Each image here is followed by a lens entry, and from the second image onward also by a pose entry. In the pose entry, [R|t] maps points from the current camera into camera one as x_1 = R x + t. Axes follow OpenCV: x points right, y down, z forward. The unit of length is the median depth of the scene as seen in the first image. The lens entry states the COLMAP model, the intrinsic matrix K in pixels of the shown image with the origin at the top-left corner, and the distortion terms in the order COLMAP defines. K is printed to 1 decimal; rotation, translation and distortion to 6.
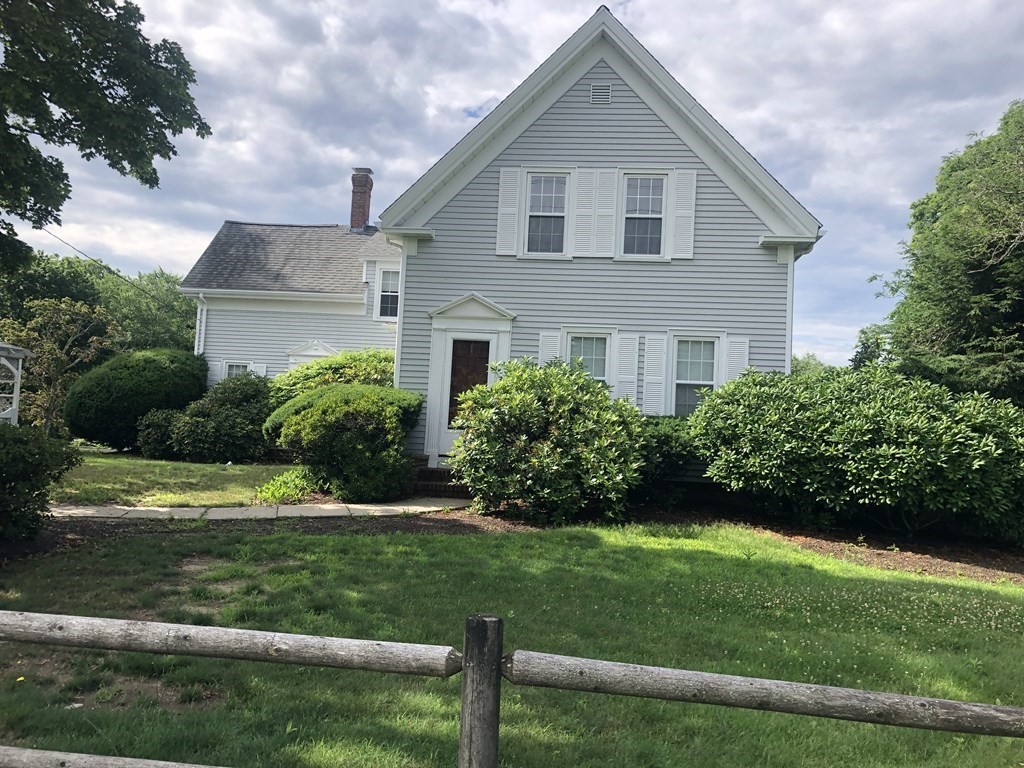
lens RADIAL K [[845.6, 0, 512.2], [0, 845.6, 382.4], [0, 0, 1]] dist [0.041746, -0.056791]
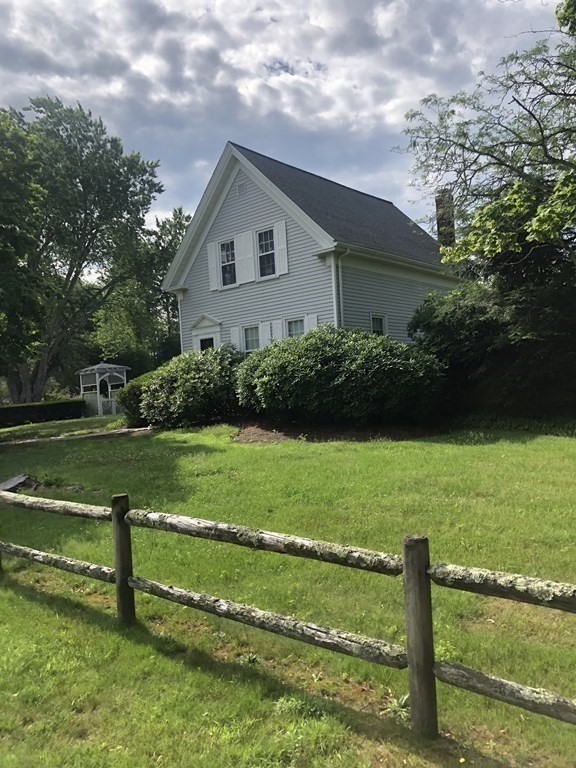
lens RADIAL K [[634.2, 0, 287.2], [0, 634.2, 385.8], [0, 0, 1]] dist [0.041746, -0.056791]
pose [[0.795539, -0.103742, -0.596955, 0.945974], [0.150845, 0.988123, 0.029305, 0.041367], [0.586824, -0.113361, 0.801740, -0.056342]]
